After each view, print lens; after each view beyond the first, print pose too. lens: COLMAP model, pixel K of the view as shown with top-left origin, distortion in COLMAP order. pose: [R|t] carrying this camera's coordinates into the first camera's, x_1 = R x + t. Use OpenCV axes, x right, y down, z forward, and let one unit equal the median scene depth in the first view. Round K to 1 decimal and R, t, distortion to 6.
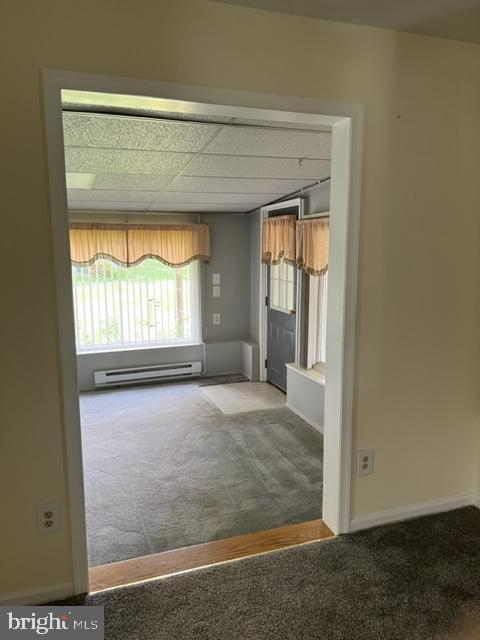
lens RADIAL K [[486.4, 0, 240.7], [0, 486.4, 319.8], [0, 0, 1]] dist [0.060632, -0.059217]
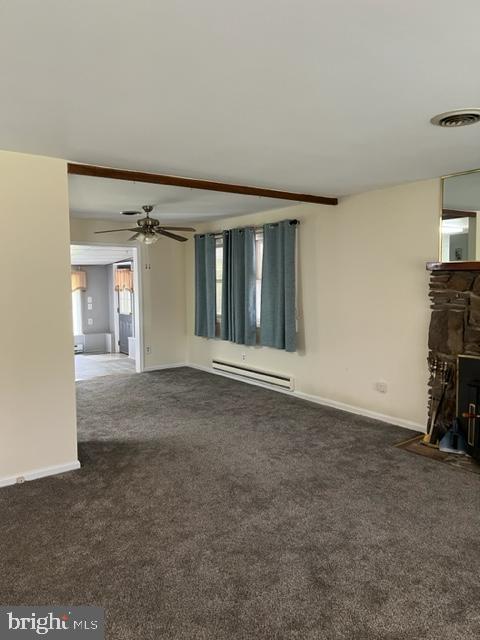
lens RADIAL K [[486.4, 0, 239.2], [0, 486.4, 320.3], [0, 0, 1]] dist [0.060632, -0.059217]
pose [[0.960243, -0.028160, 0.277742, -0.025478], [0.046995, 0.997007, -0.061392, 0.148923], [-0.275182, 0.072004, 0.958692, -1.036427]]
